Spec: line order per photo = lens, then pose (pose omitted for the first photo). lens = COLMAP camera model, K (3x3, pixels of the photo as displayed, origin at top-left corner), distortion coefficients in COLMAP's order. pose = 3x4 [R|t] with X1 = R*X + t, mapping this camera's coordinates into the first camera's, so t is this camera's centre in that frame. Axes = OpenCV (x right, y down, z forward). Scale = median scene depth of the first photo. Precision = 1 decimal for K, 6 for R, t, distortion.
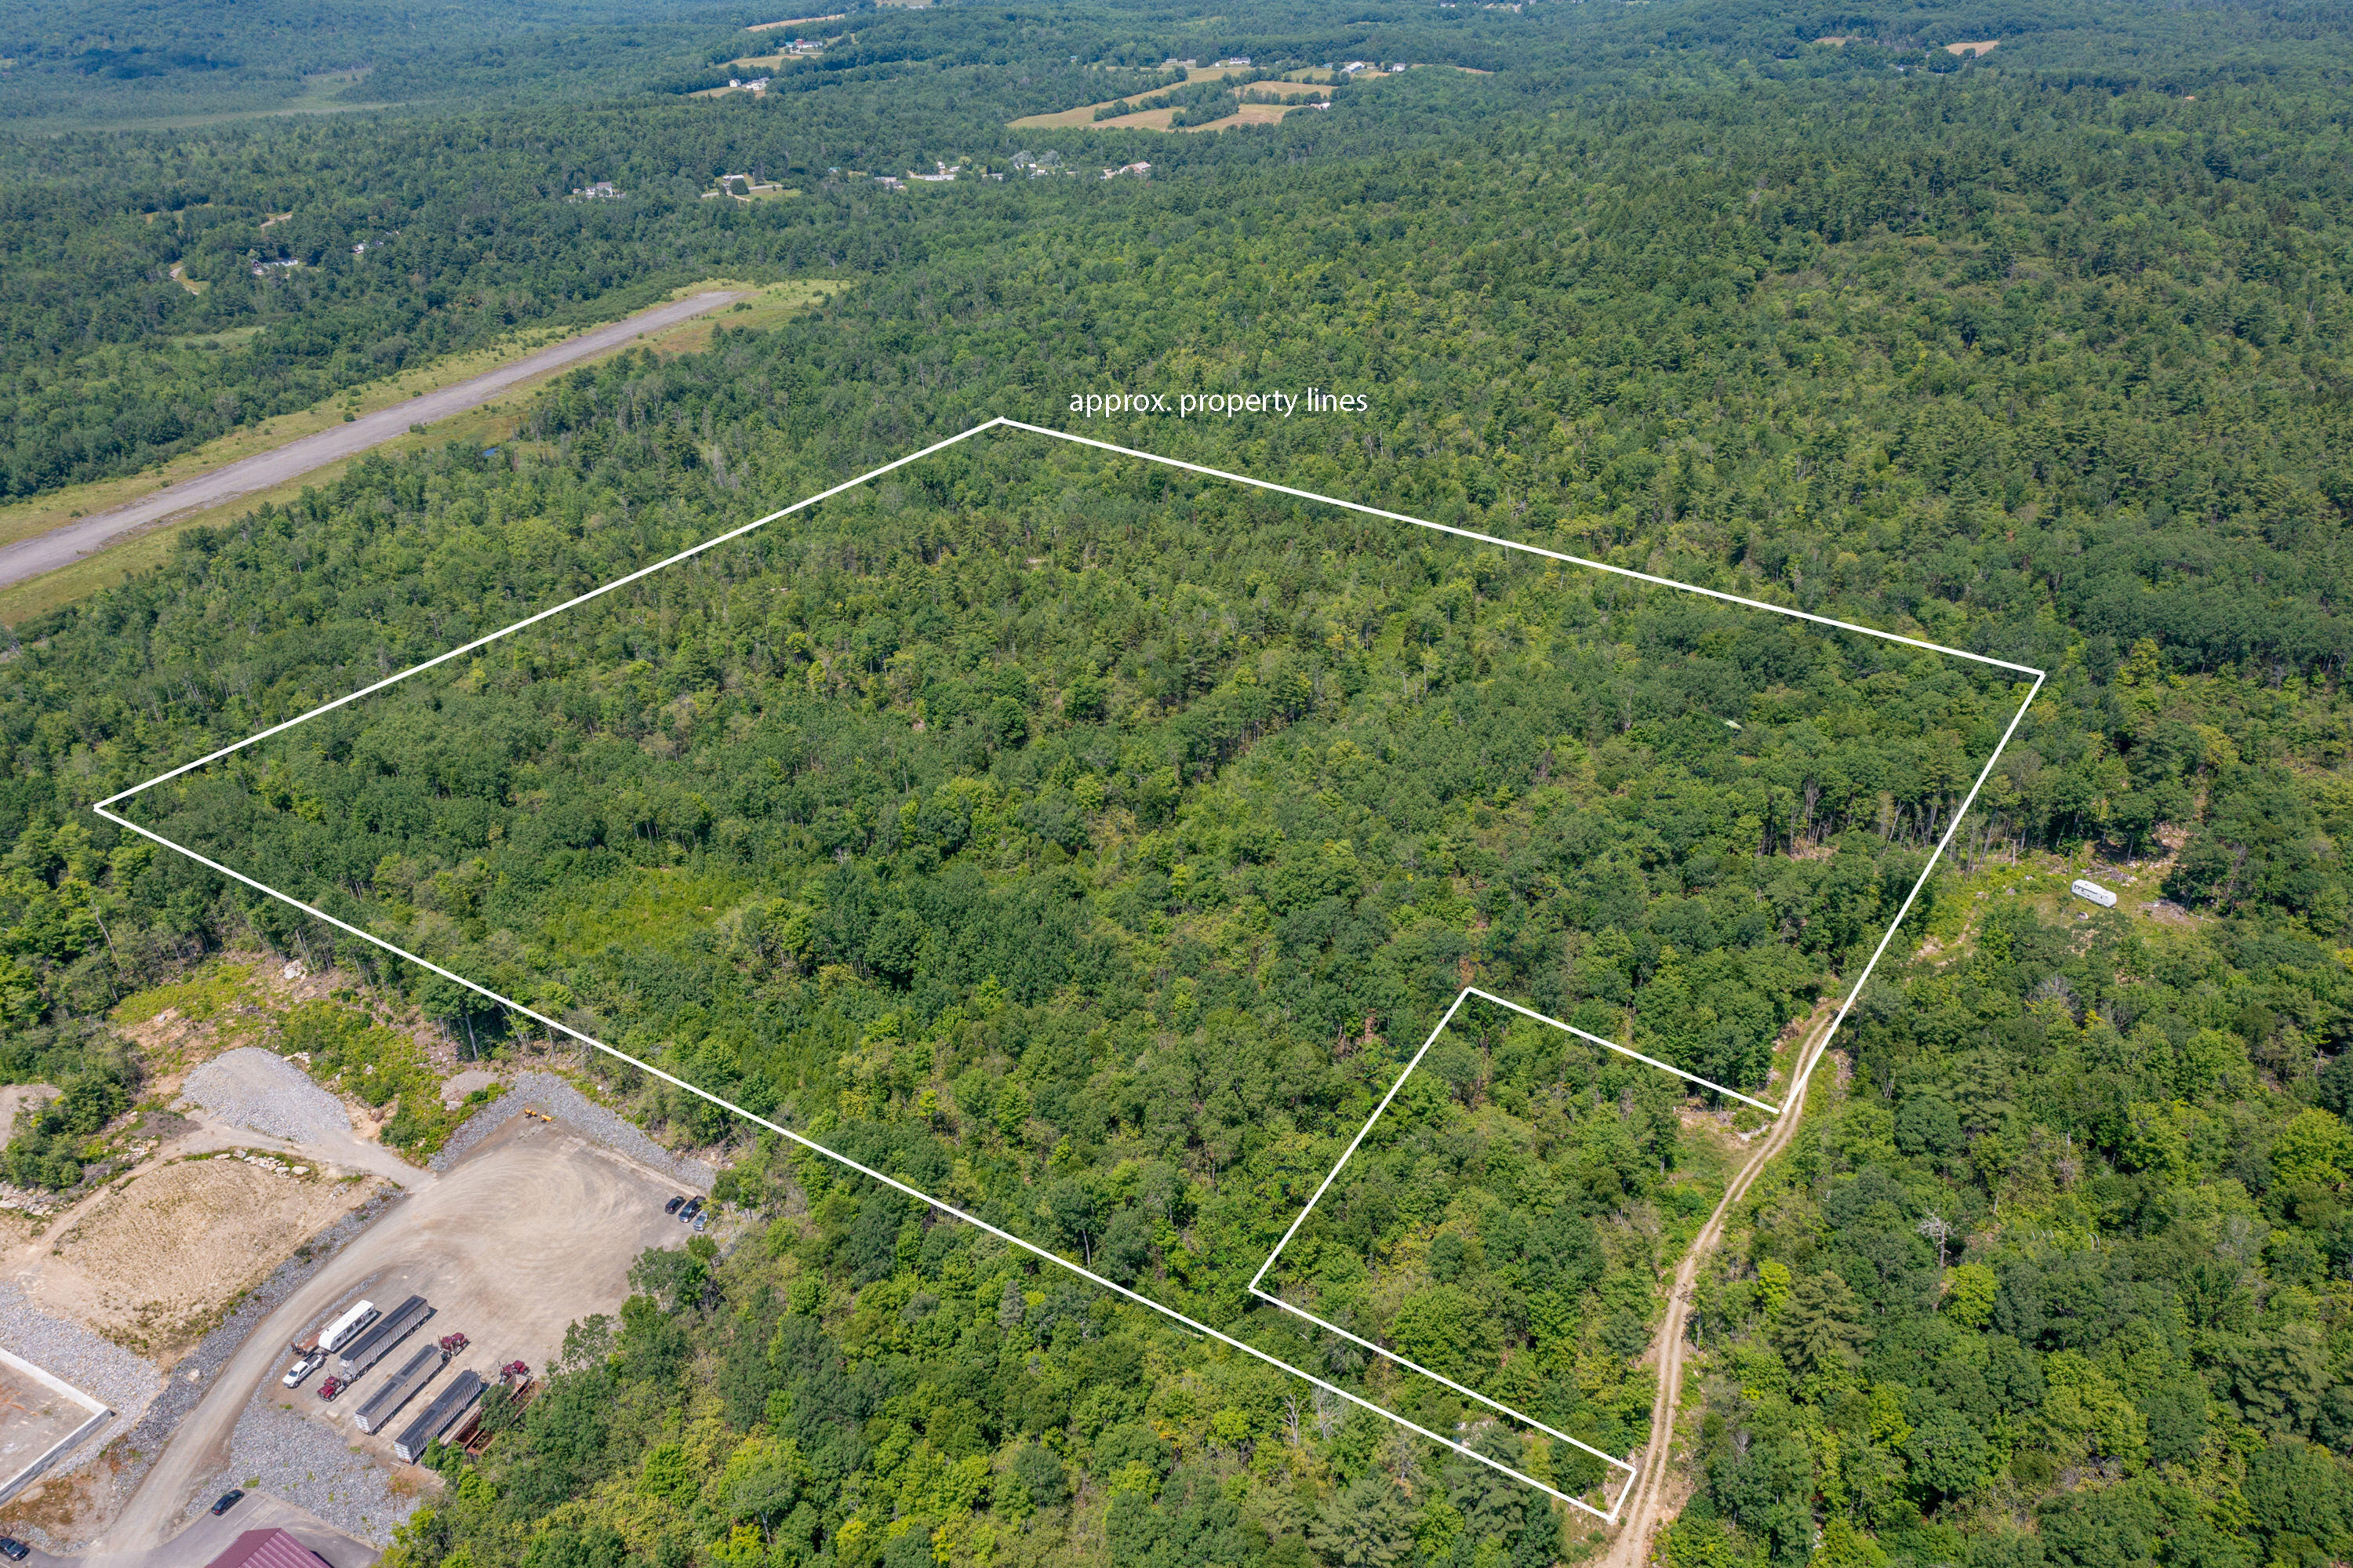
lens RADIAL K [[1851.4, 0, 1185.2], [0, 1851.4, 773.1], [0, 0, 1]] dist [-0.015867, 0.005879]
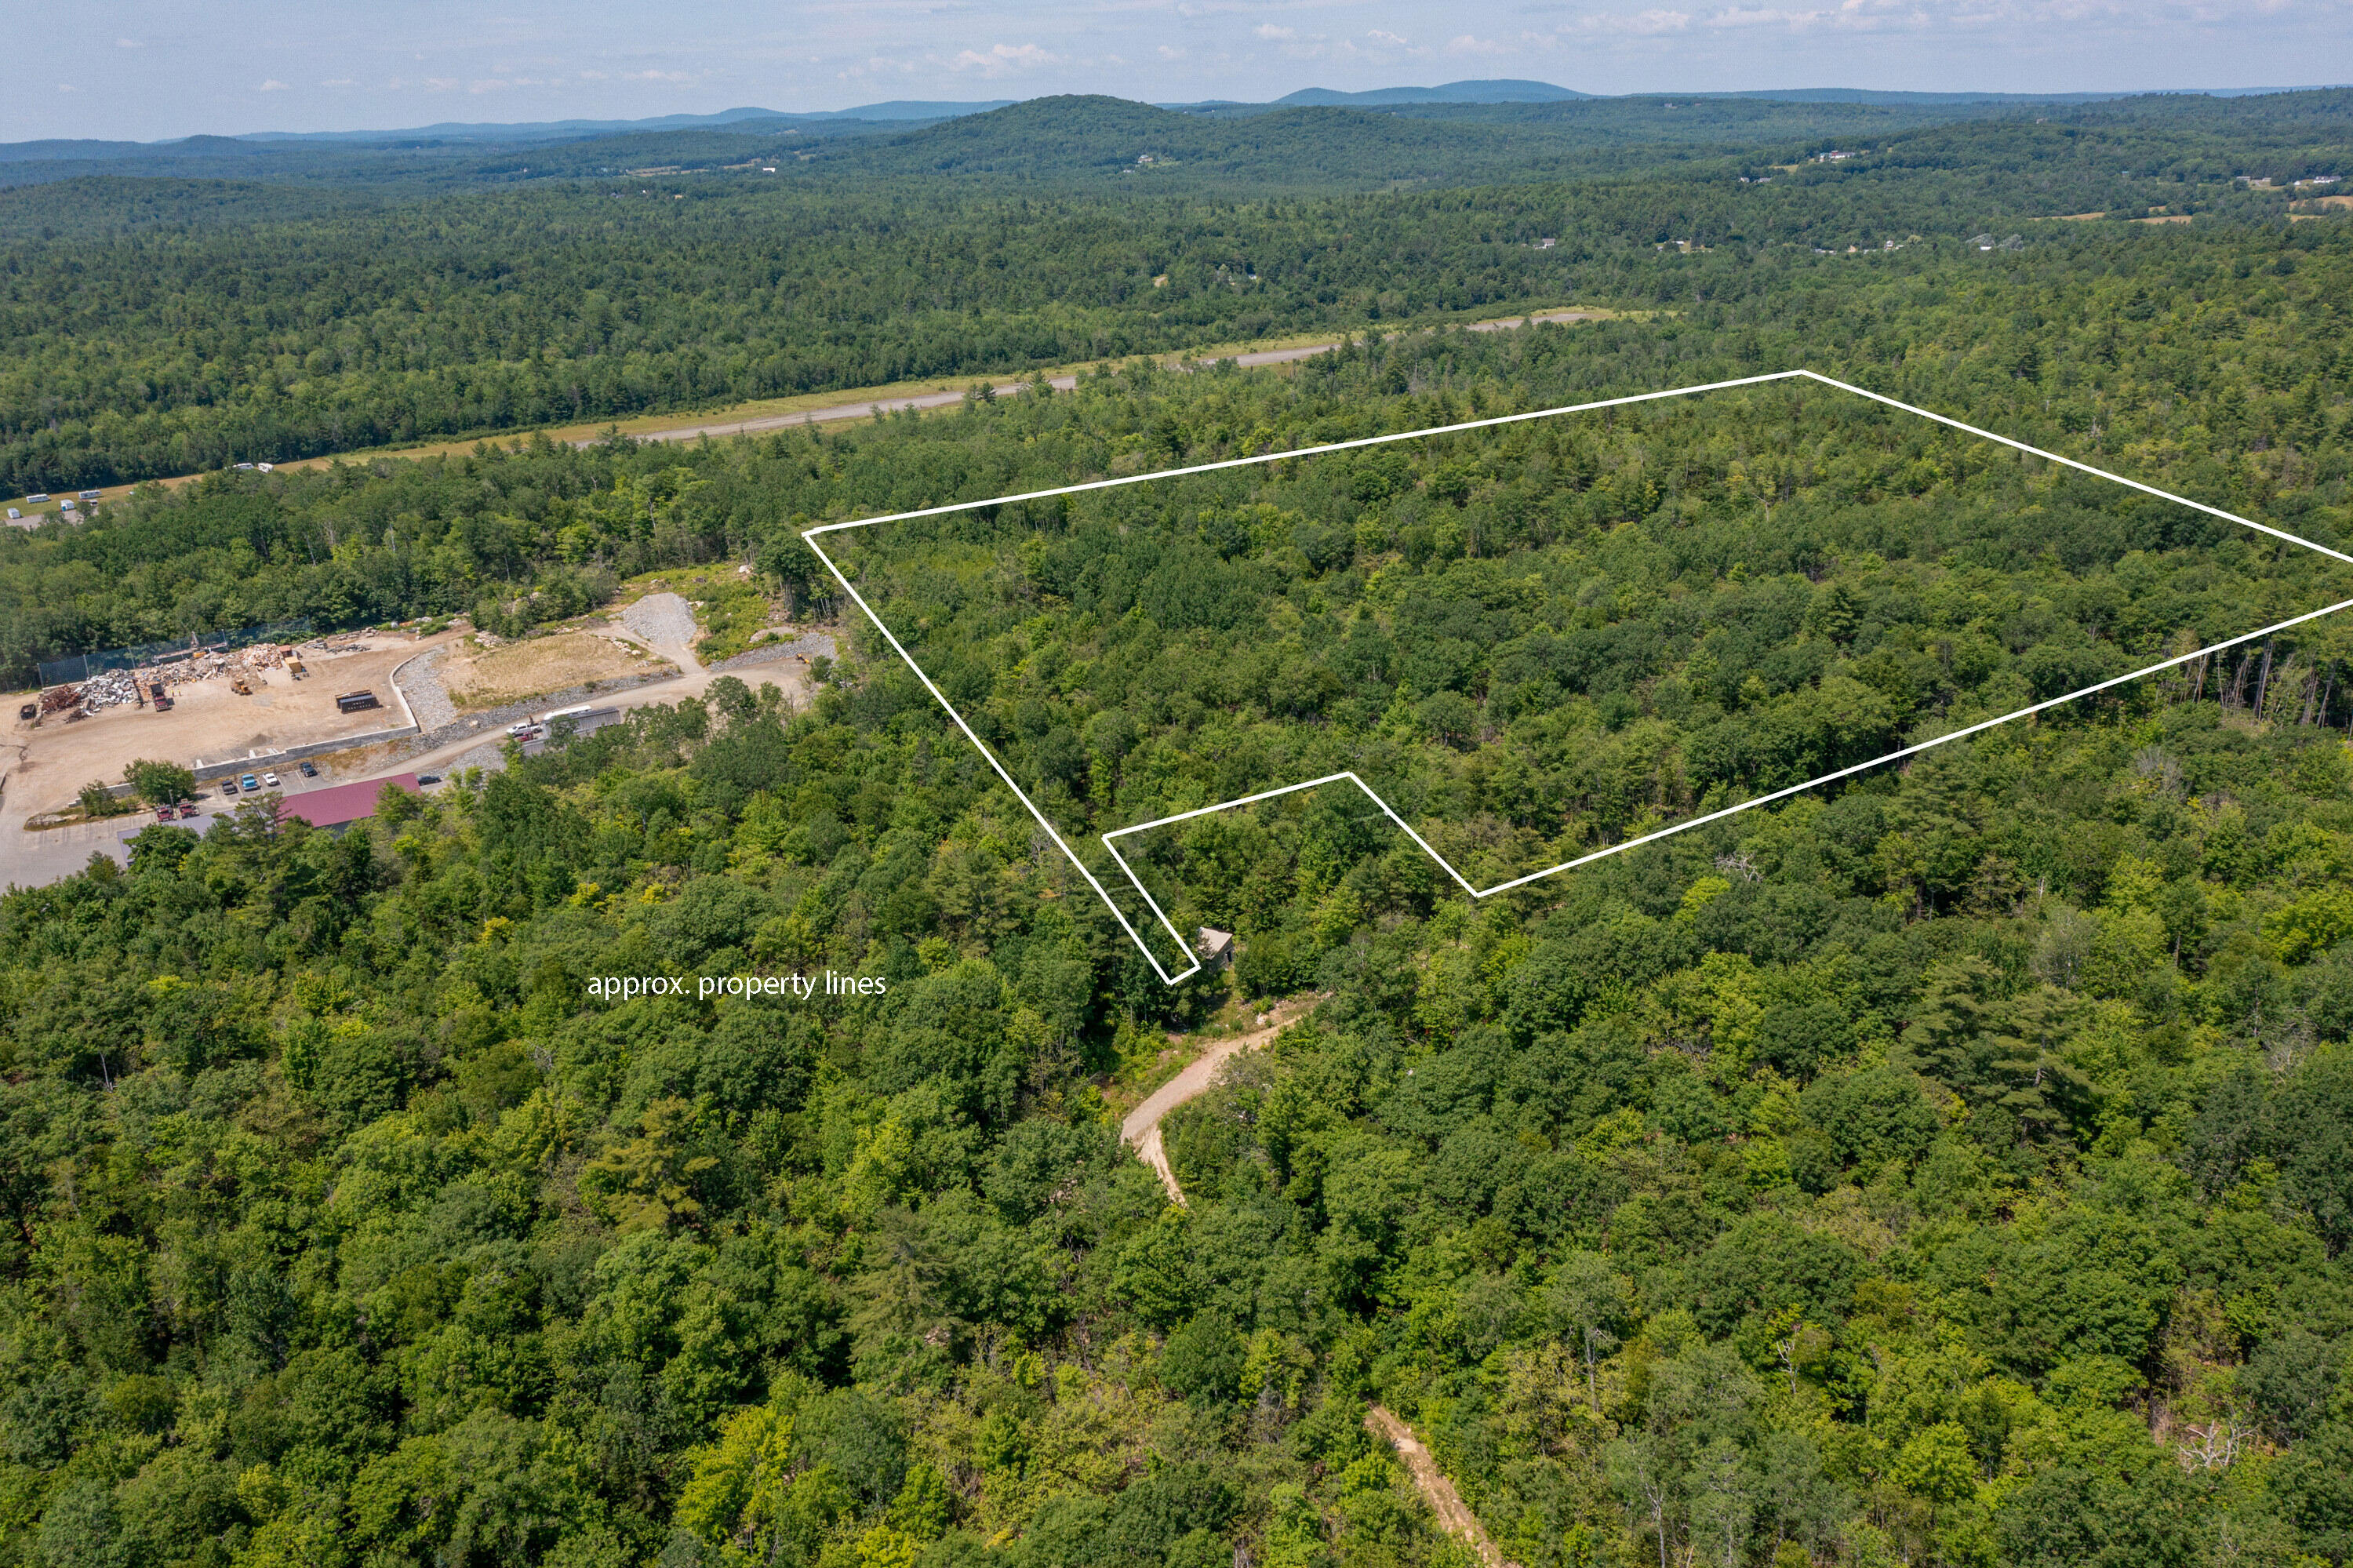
lens RADIAL K [[1851.4, 0, 1189.2], [0, 1851.4, 791.0], [0, 0, 1]] dist [-0.015867, 0.005879]
pose [[0.840094, 0.190759, -0.507792, 0.388125], [-0.227971, 0.973601, -0.011410, 0.172682], [0.492210, 0.125347, 0.861404, 0.057669]]
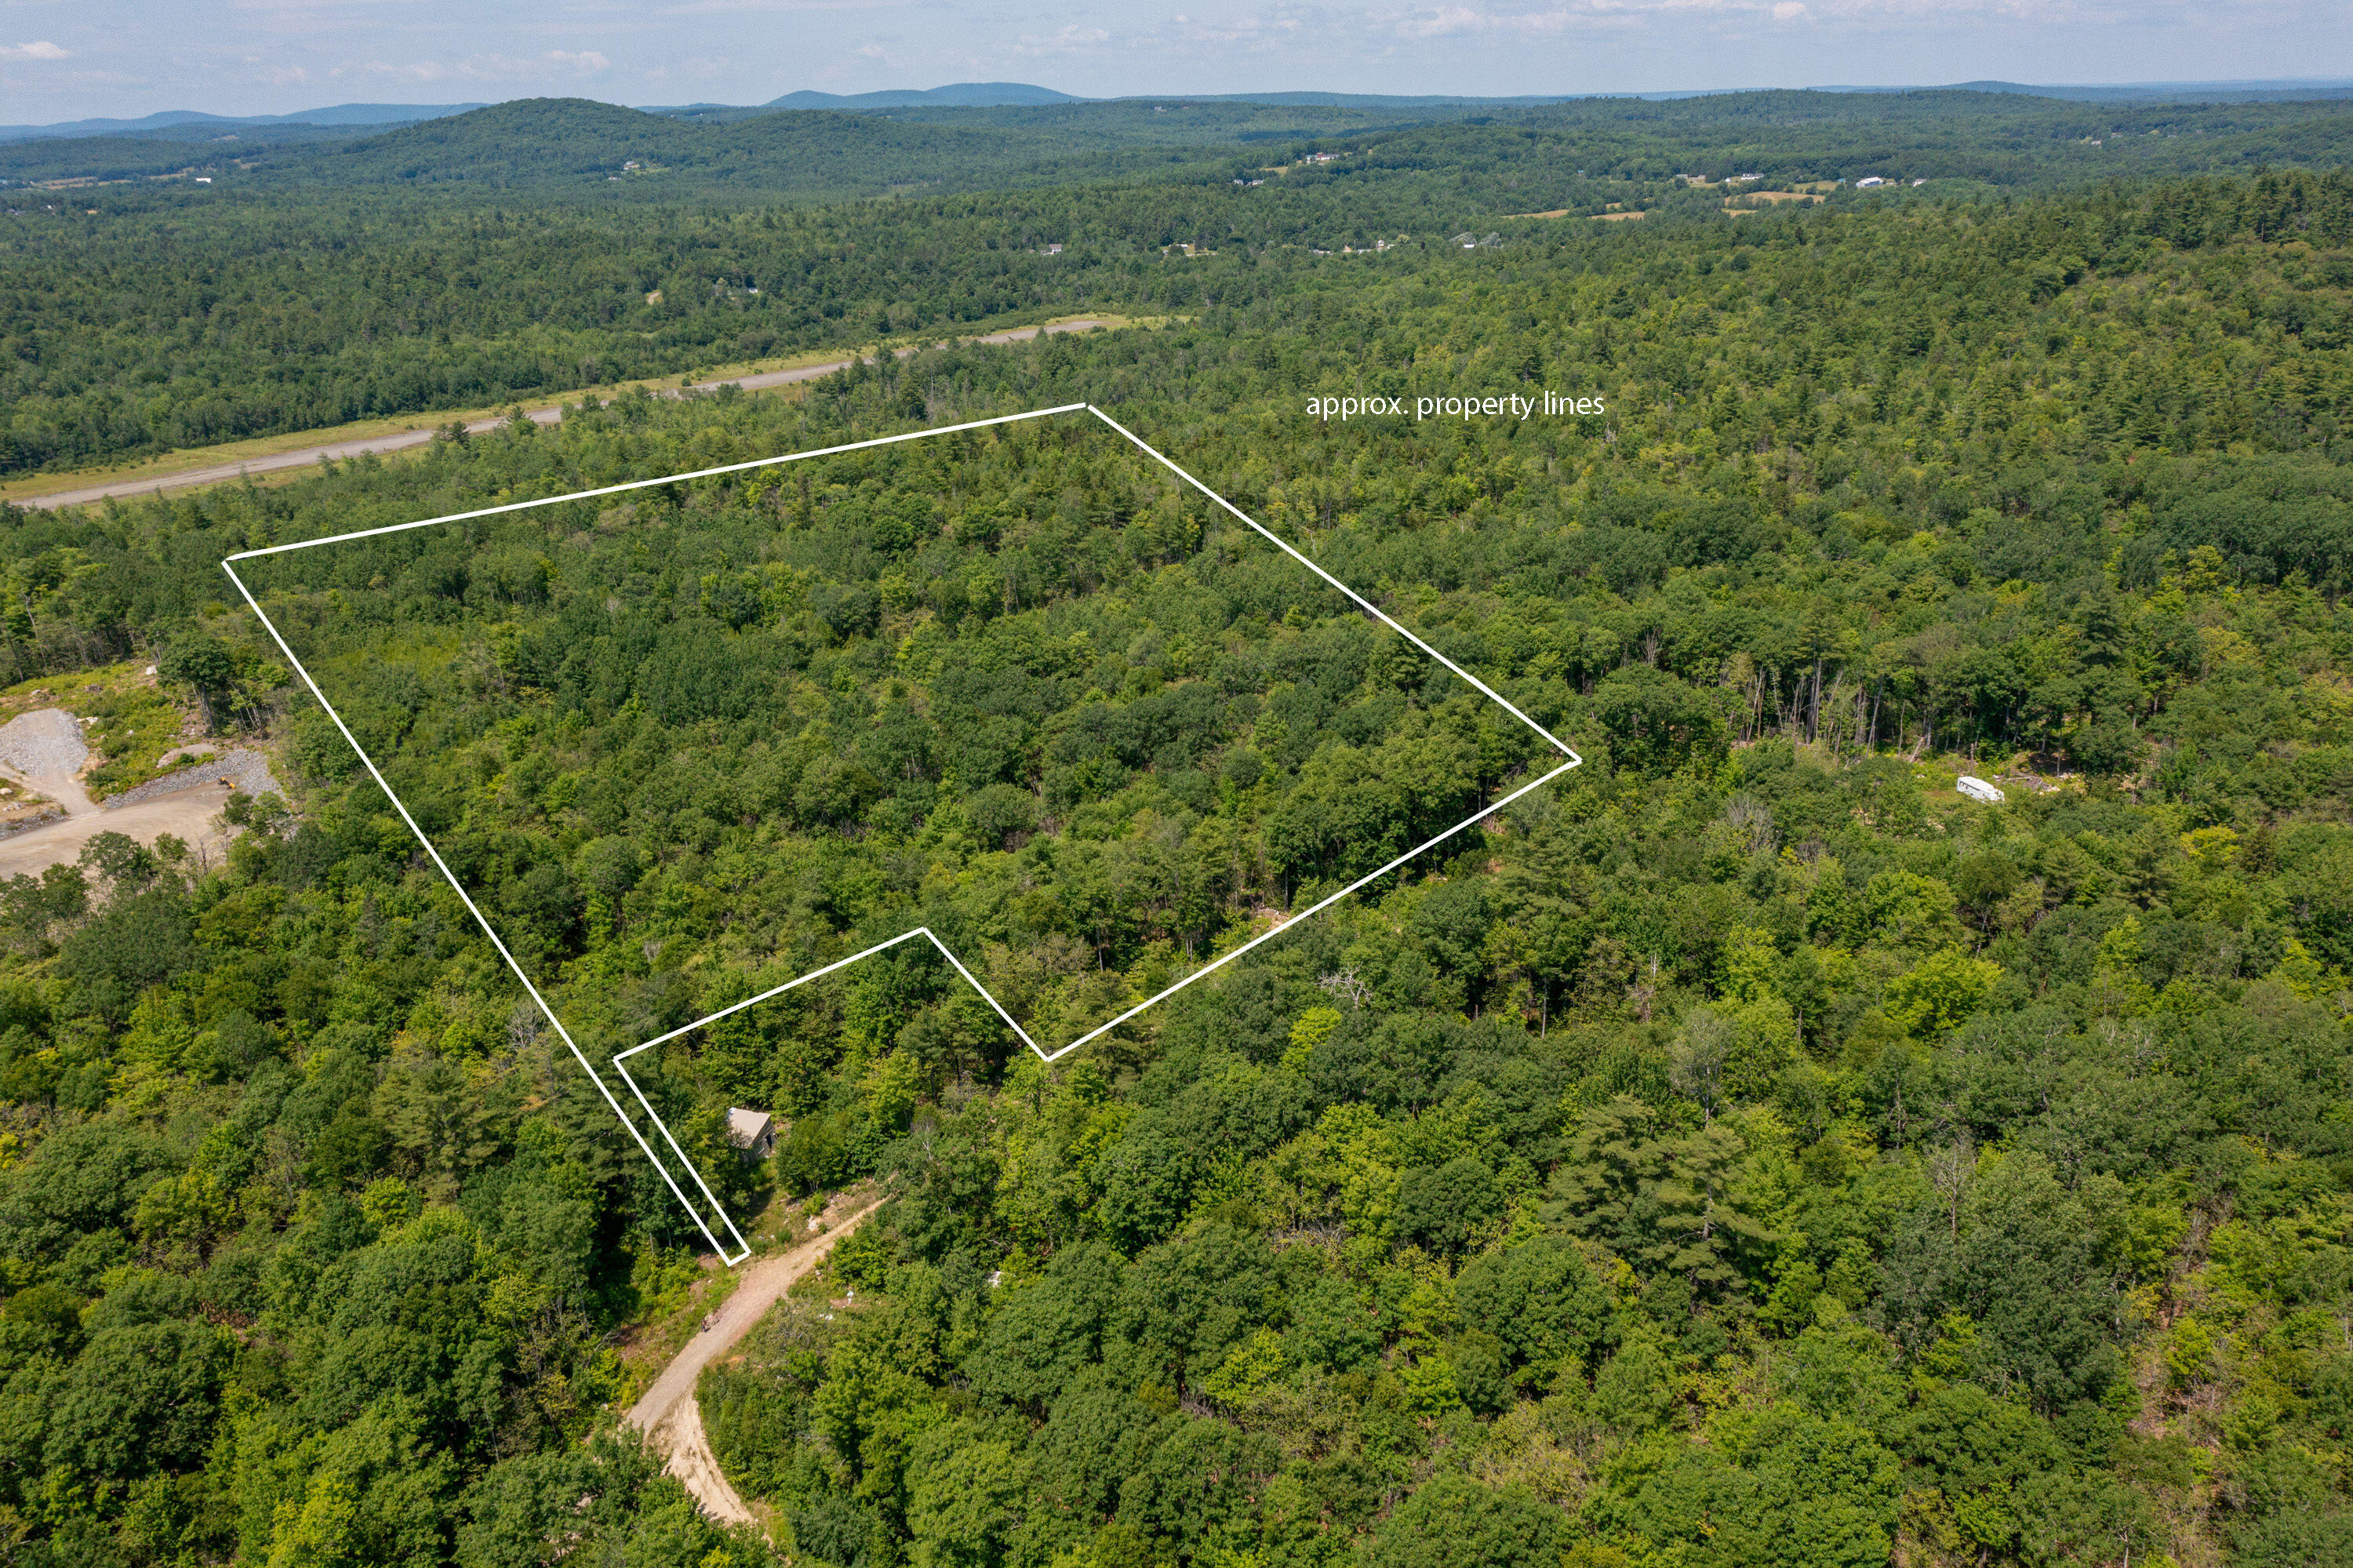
lens RADIAL K [[1851.4, 0, 1186.0], [0, 1851.4, 780.1], [0, 0, 1]] dist [-0.015867, 0.005879]
pose [[0.949405, 0.110847, -0.293842, 0.347997], [-0.134414, 0.989034, -0.061194, 0.133280], [0.283836, 0.097594, 0.953893, 0.132236]]
